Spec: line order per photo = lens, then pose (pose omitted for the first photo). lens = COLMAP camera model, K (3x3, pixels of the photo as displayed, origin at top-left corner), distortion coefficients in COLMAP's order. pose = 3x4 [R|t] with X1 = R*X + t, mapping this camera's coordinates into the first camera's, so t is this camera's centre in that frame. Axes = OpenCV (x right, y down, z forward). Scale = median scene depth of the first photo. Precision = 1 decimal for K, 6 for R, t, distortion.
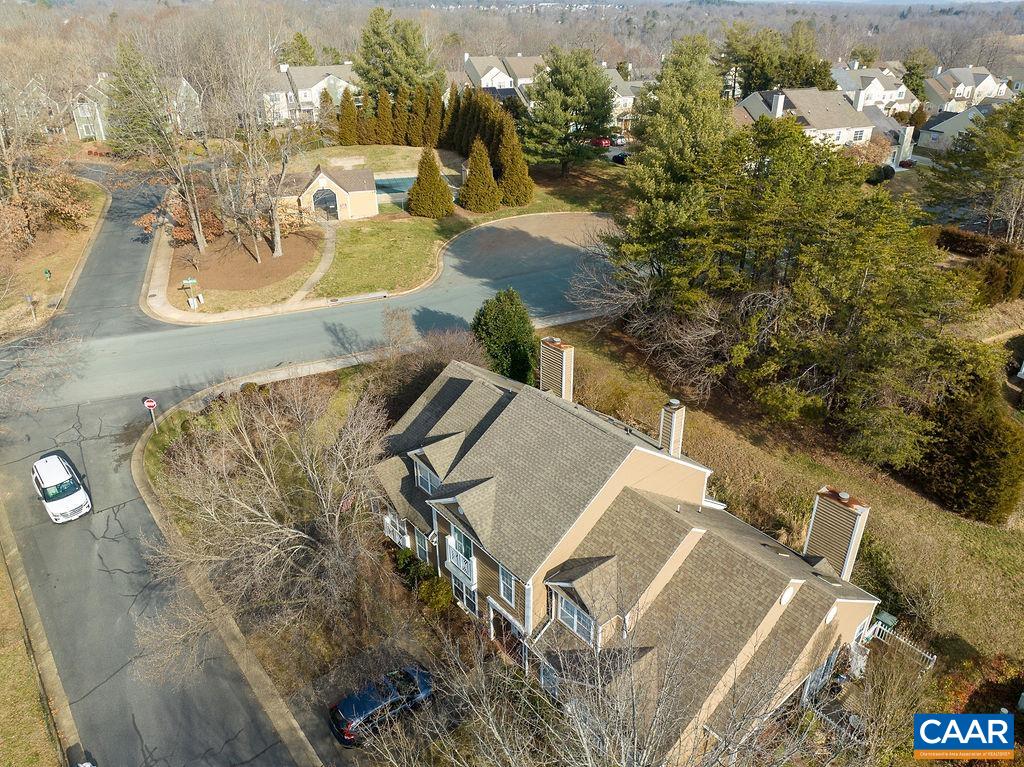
lens RADIAL K [[722.6, 0, 513.9], [0, 722.6, 385.8], [0, 0, 1]] dist [-0.045256, 0.017554]
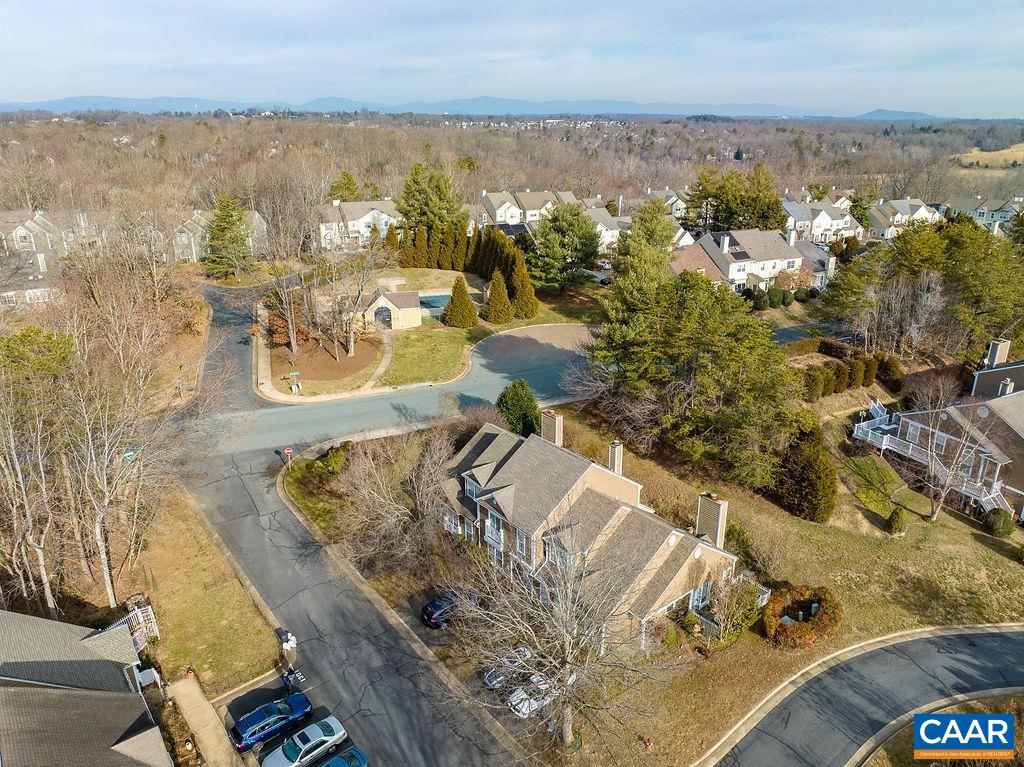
lens RADIAL K [[722.6, 0, 511.4], [0, 722.6, 381.7], [0, 0, 1]] dist [-0.045256, 0.017554]
pose [[0.999895, 0.005280, -0.013469, -0.006563], [-0.007098, 0.990310, -0.138691, 0.076113], [0.012606, 0.138772, 0.990244, -0.474462]]
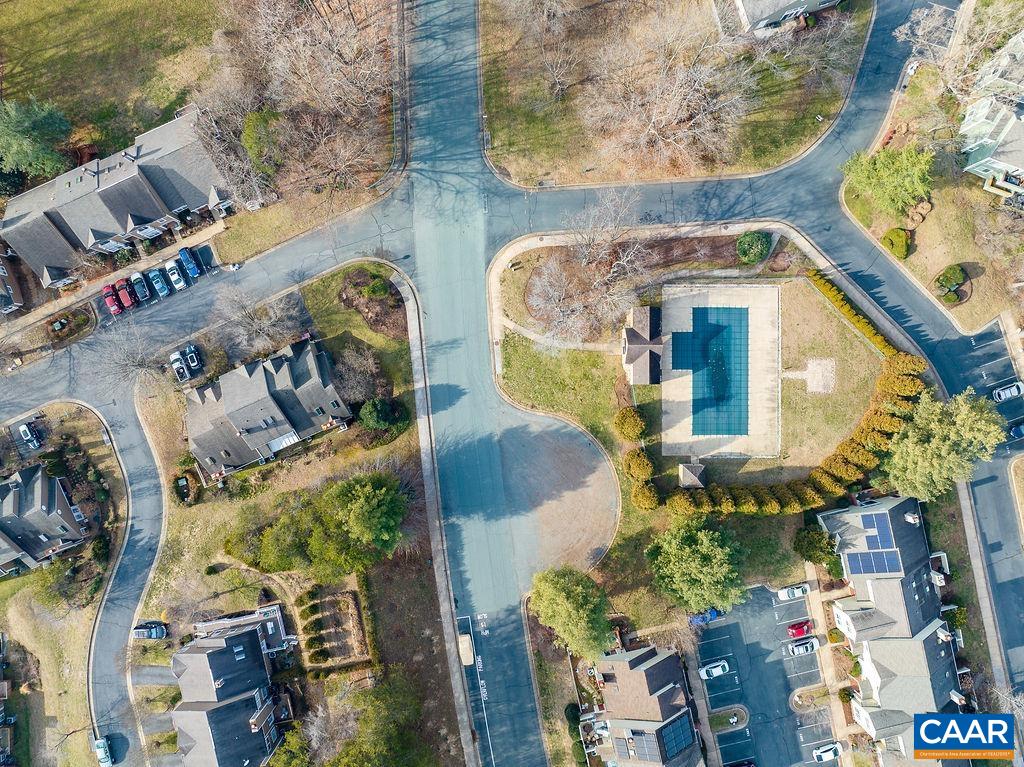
lens RADIAL K [[722.6, 0, 513.3], [0, 722.6, 379.5], [0, 0, 1]] dist [-0.045256, 0.017554]
pose [[-0.269610, 0.962966, -0.002678, -0.212630], [-0.462482, -0.127045, 0.877479, -2.087016], [0.844642, 0.237815, 0.479607, 0.266303]]
